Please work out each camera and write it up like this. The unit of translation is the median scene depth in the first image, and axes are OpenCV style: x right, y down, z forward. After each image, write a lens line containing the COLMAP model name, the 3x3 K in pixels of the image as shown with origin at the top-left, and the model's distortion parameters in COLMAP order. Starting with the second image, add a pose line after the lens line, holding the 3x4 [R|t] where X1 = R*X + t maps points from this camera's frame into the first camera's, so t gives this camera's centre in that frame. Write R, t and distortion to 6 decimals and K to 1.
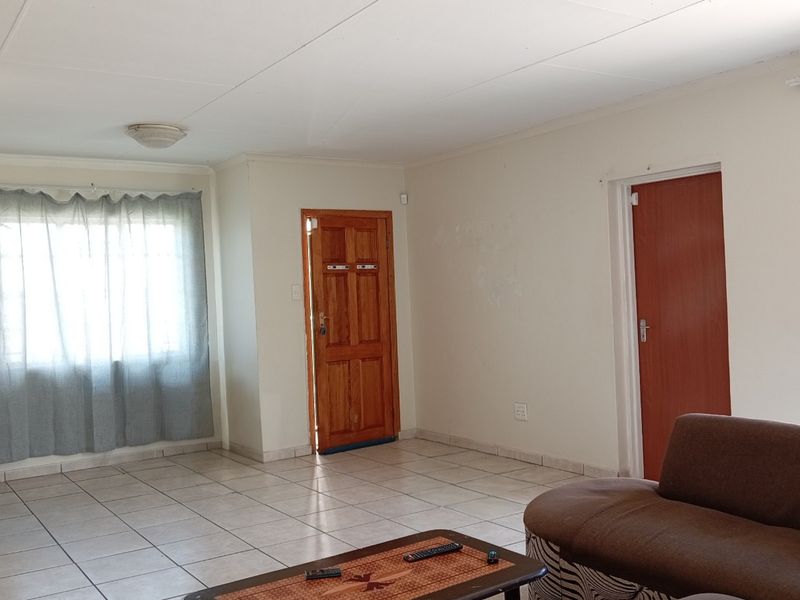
lens RADIAL K [[792.2, 0, 400.0], [0, 792.2, 300.0], [0, 0, 1]] dist [0.092754, -0.232863]
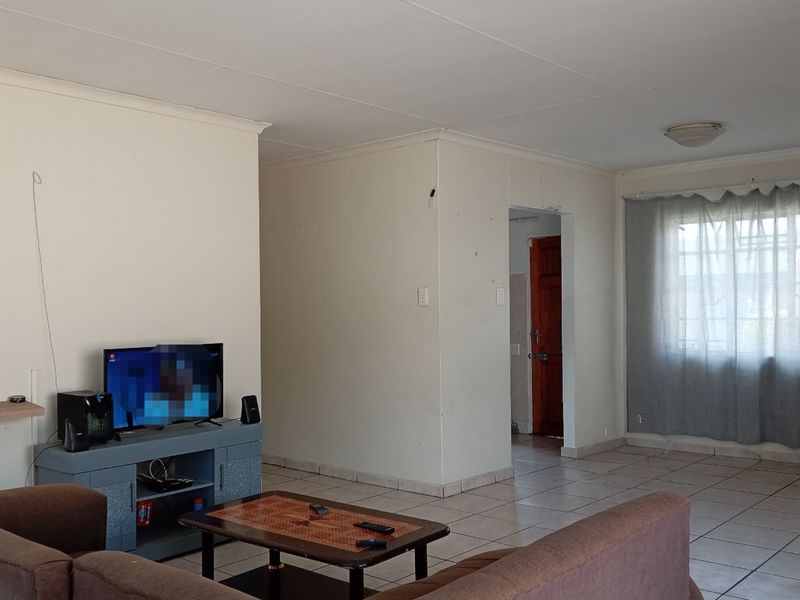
lens RADIAL K [[792.2, 0, 400.0], [0, 792.2, 300.0], [0, 0, 1]] dist [0.092754, -0.232863]
pose [[0.277182, 0.031277, -0.960308, 0.479515], [-0.009655, 0.999510, 0.029767, -0.018819], [0.960769, 0.001021, 0.277349, 0.300357]]
